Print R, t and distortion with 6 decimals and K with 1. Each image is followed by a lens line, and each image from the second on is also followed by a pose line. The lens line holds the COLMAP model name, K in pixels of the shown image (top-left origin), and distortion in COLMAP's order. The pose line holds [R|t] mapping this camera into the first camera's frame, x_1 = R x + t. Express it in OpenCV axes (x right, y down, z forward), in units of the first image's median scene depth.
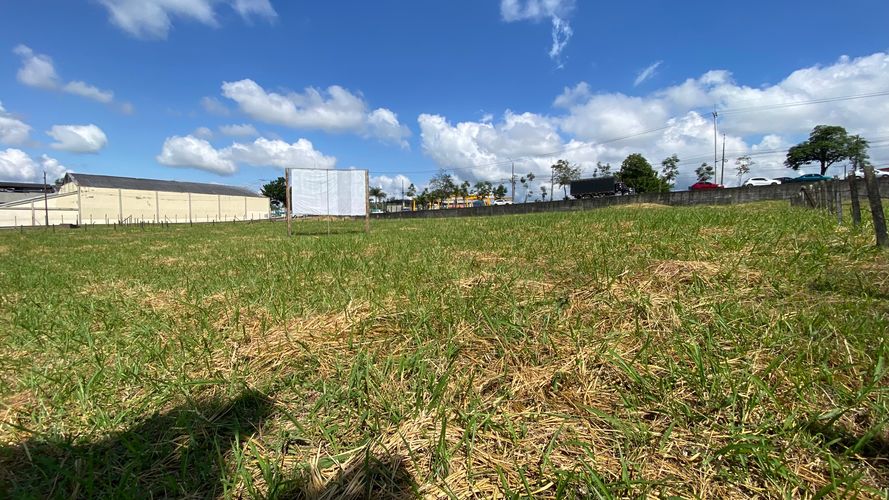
lens RADIAL K [[350.2, 0, 444.5], [0, 350.2, 250.0], [0, 0, 1]] dist [0.018468, -0.021634]
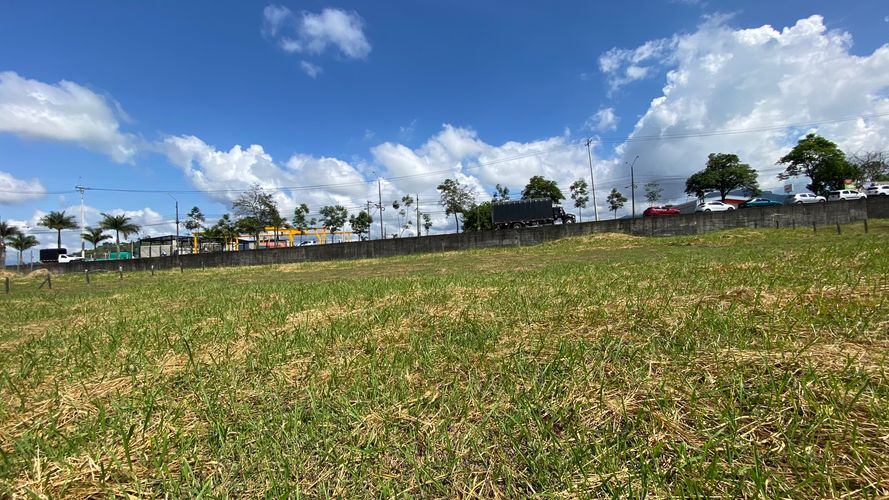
lens RADIAL K [[350.2, 0, 444.5], [0, 350.2, 250.0], [0, 0, 1]] dist [0.018468, -0.021634]
pose [[0.851628, -0.025082, 0.523546, -0.054626], [0.082934, 0.992720, -0.087346, -0.038951], [-0.517544, 0.117806, 0.847508, 0.344824]]
